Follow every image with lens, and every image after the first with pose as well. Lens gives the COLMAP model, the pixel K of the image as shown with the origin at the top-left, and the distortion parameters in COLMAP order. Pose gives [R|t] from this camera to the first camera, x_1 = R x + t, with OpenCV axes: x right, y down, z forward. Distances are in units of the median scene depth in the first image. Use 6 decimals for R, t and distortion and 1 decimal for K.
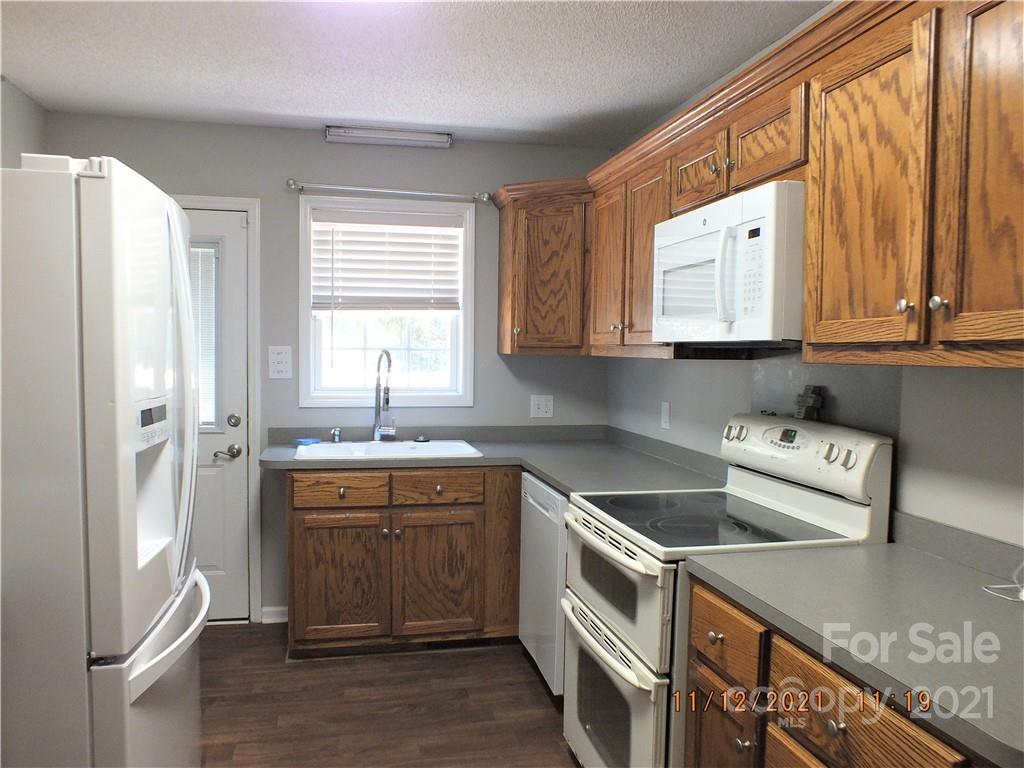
lens RADIAL K [[794.2, 0, 517.7], [0, 794.2, 394.7], [0, 0, 1]] dist [-0.069206, 0.050364]
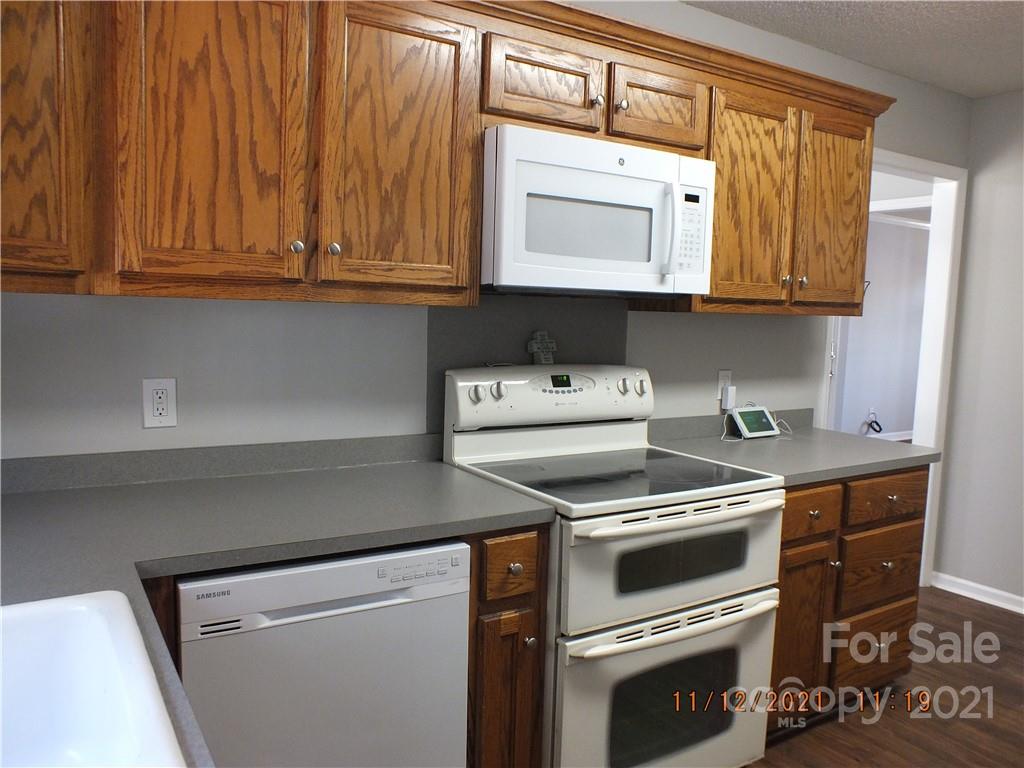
lens RADIAL K [[794.2, 0, 515.2], [0, 794.2, 389.3], [0, 0, 1]] dist [-0.069206, 0.050364]
pose [[-0.339050, -0.120406, 0.933031, -0.422632], [0.018851, 0.990707, 0.134699, -0.054349], [-0.940579, 0.063258, -0.333630, 0.981874]]
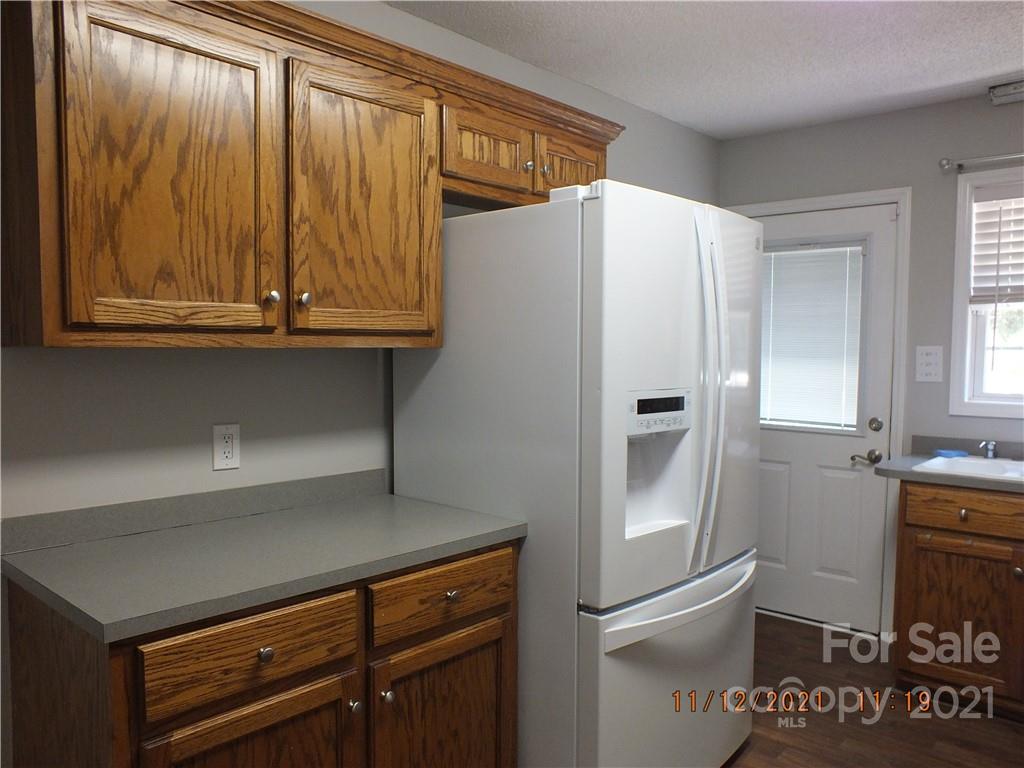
lens RADIAL K [[794.2, 0, 509.5], [0, 794.2, 397.9], [0, 0, 1]] dist [-0.069206, 0.050364]
pose [[0.567625, 0.040630, -0.822284, 0.187867], [-0.044511, 0.998835, 0.018627, 0.002985], [0.822083, 0.026027, 0.568773, 0.108512]]
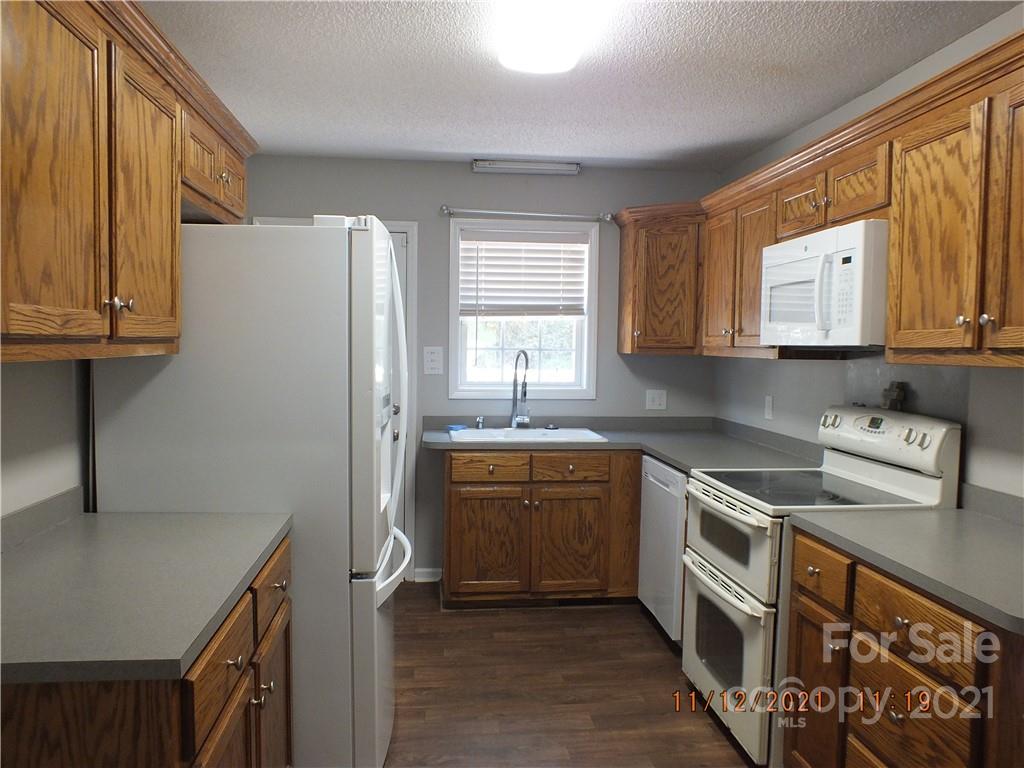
lens RADIAL K [[794.2, 0, 513.0], [0, 794.2, 394.5], [0, 0, 1]] dist [-0.069206, 0.050364]
pose [[0.993040, 0.006834, -0.117579, -0.048756], [-0.006388, 0.999971, 0.004167, 0.004822], [0.117604, -0.003387, 0.993055, -0.186249]]
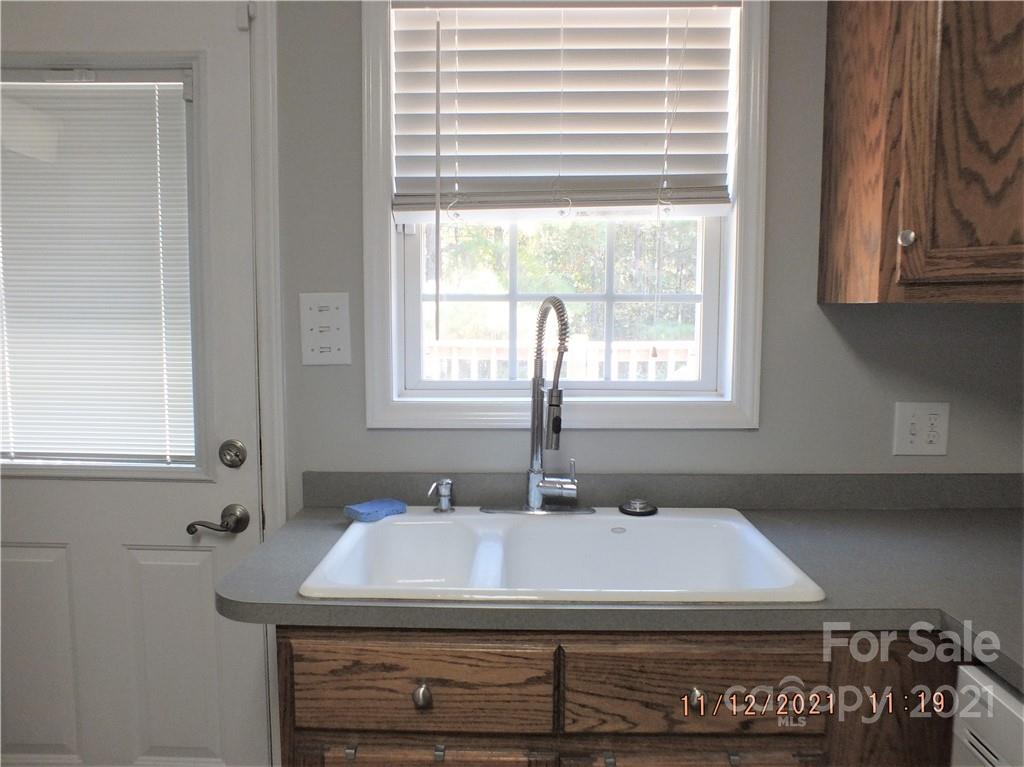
lens RADIAL K [[794.2, 0, 495.6], [0, 794.2, 391.2], [0, 0, 1]] dist [-0.069206, 0.050364]
pose [[0.964552, 0.013664, -0.263540, -0.098358], [-0.002225, 0.999044, 0.043656, -0.028731], [0.263885, -0.041522, 0.963660, 0.668636]]
